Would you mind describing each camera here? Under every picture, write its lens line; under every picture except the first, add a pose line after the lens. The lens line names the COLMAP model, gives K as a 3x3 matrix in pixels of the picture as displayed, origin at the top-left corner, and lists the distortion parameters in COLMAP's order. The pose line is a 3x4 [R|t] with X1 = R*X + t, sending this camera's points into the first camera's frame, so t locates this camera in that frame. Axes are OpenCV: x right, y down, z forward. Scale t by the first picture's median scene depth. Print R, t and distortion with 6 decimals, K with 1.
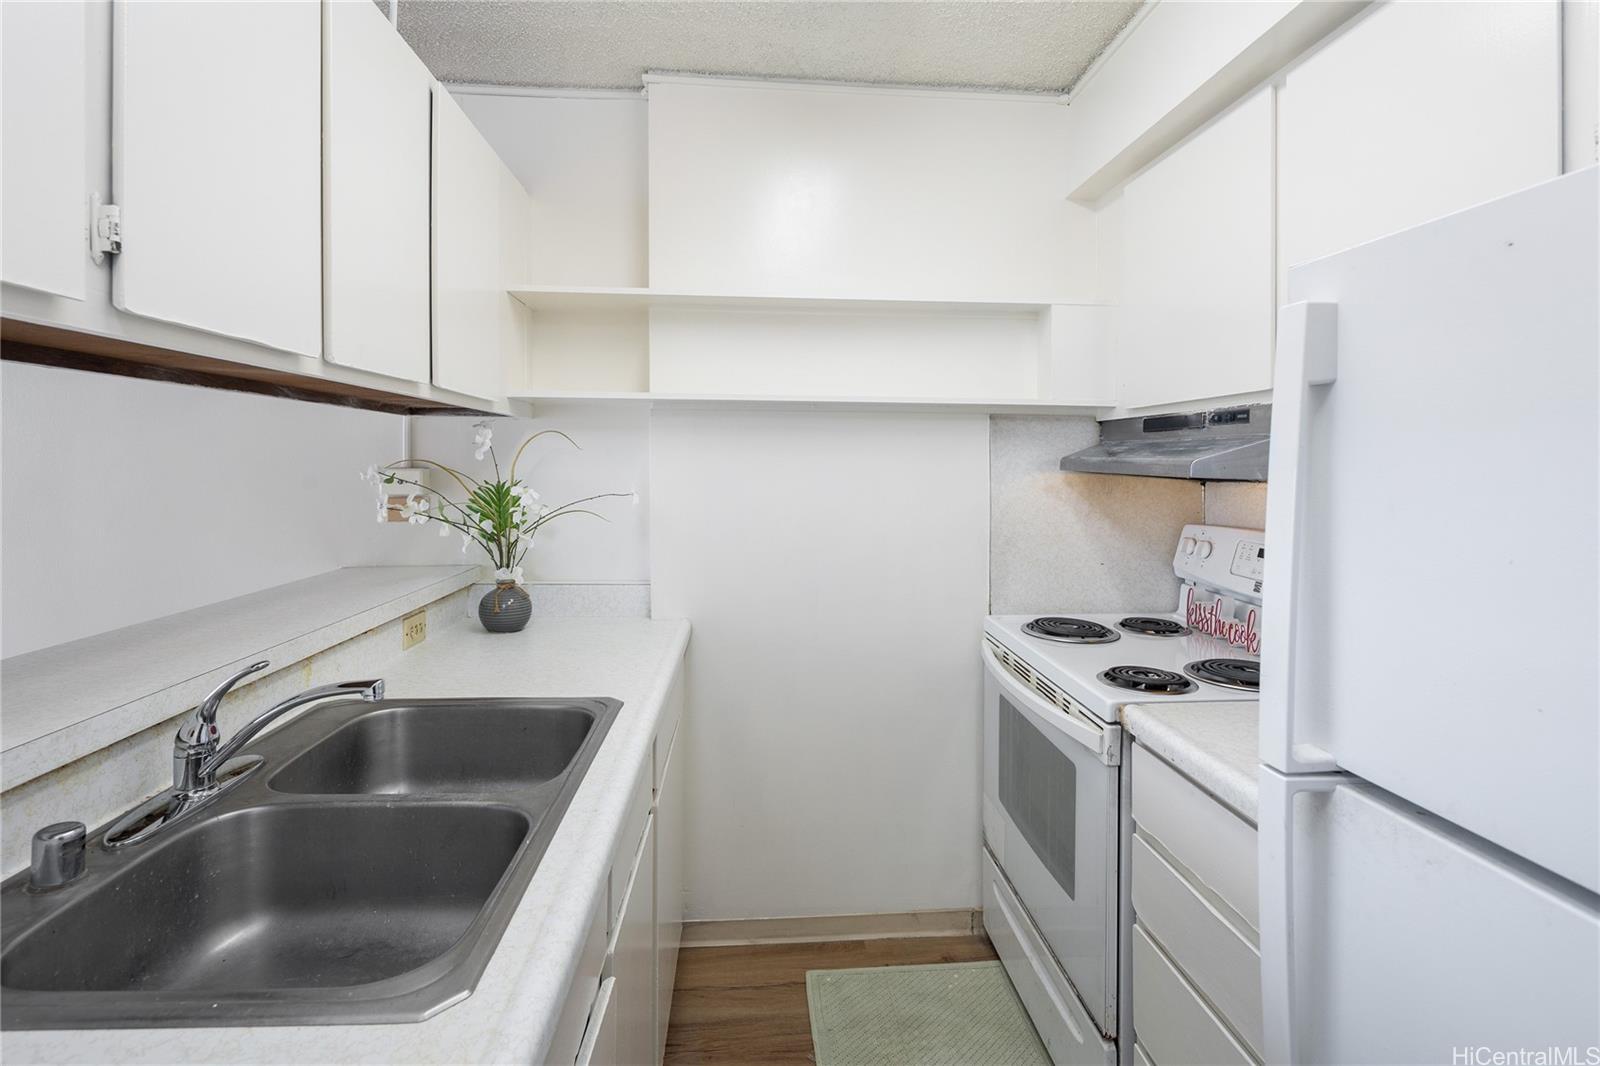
lens RADIAL K [[789.1, 0, 803.9], [0, 789.1, 433.1], [0, 0, 1]] dist [-0.001502, -0.002363]
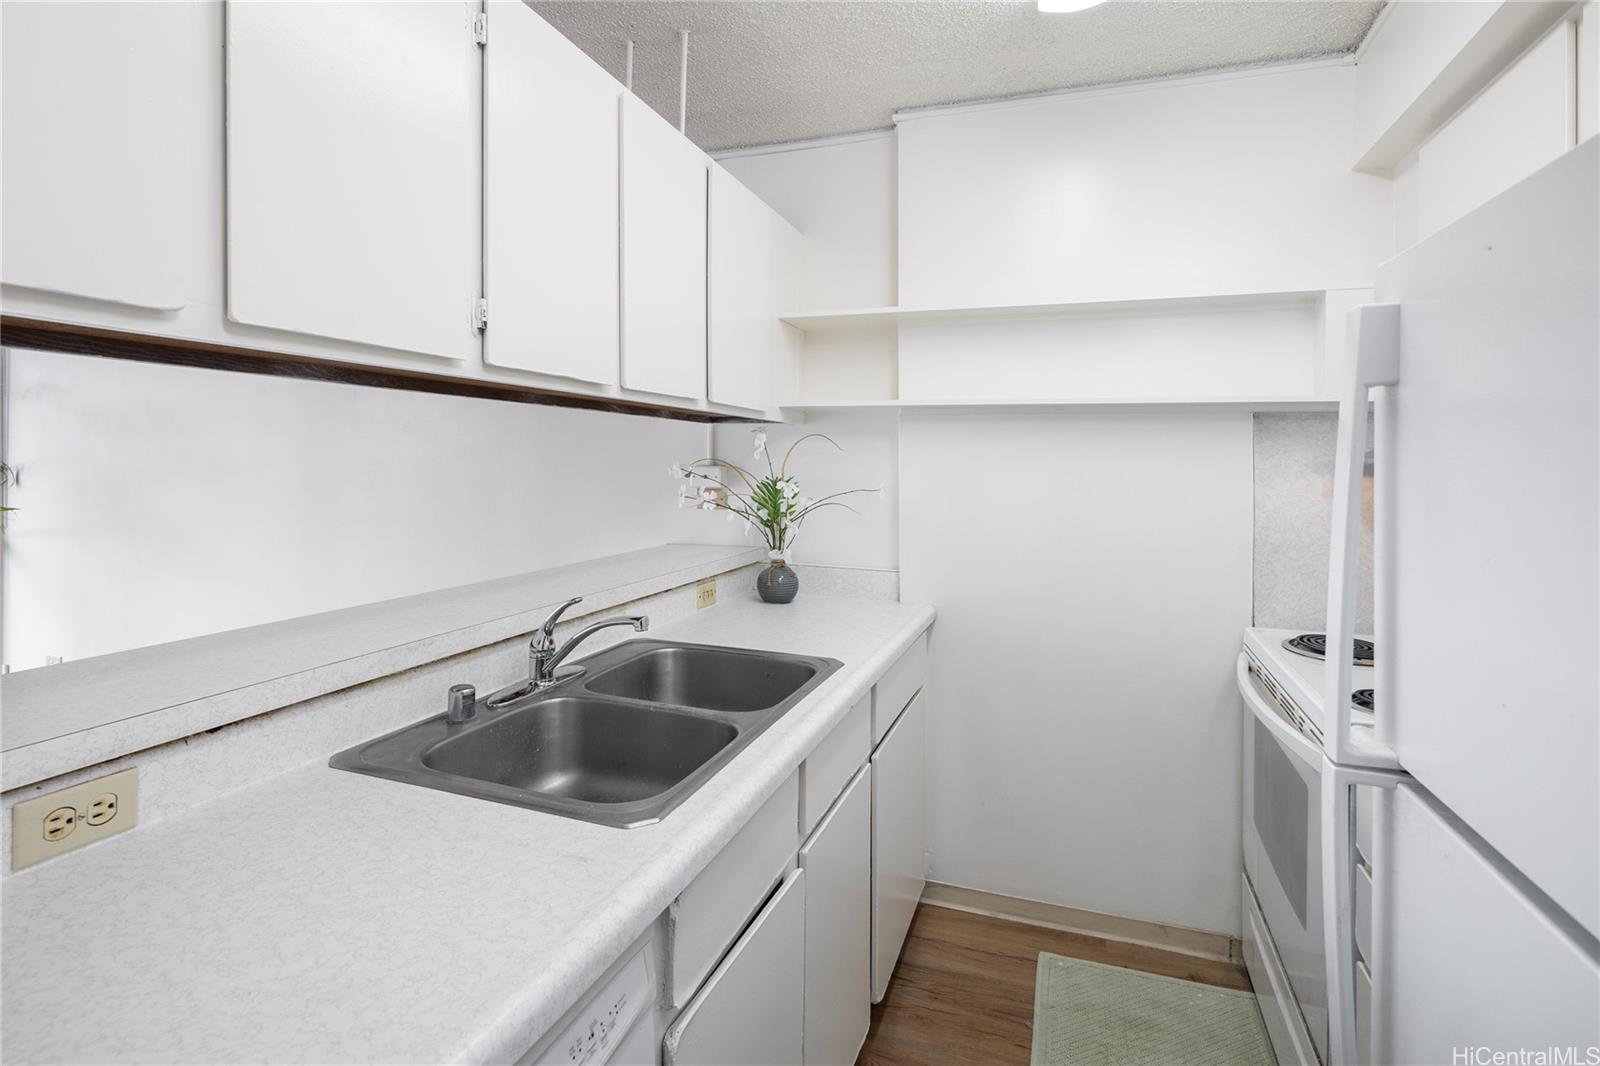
lens RADIAL K [[787.4, 0, 803.8], [0, 787.4, 428.7], [0, 0, 1]] dist [0.003967, -0.005859]
pose [[0.915819, -0.011974, -0.401413, 0.142693], [0.008894, 0.999915, -0.009535, -0.000993], [0.401493, 0.005162, 0.915848, -0.081867]]
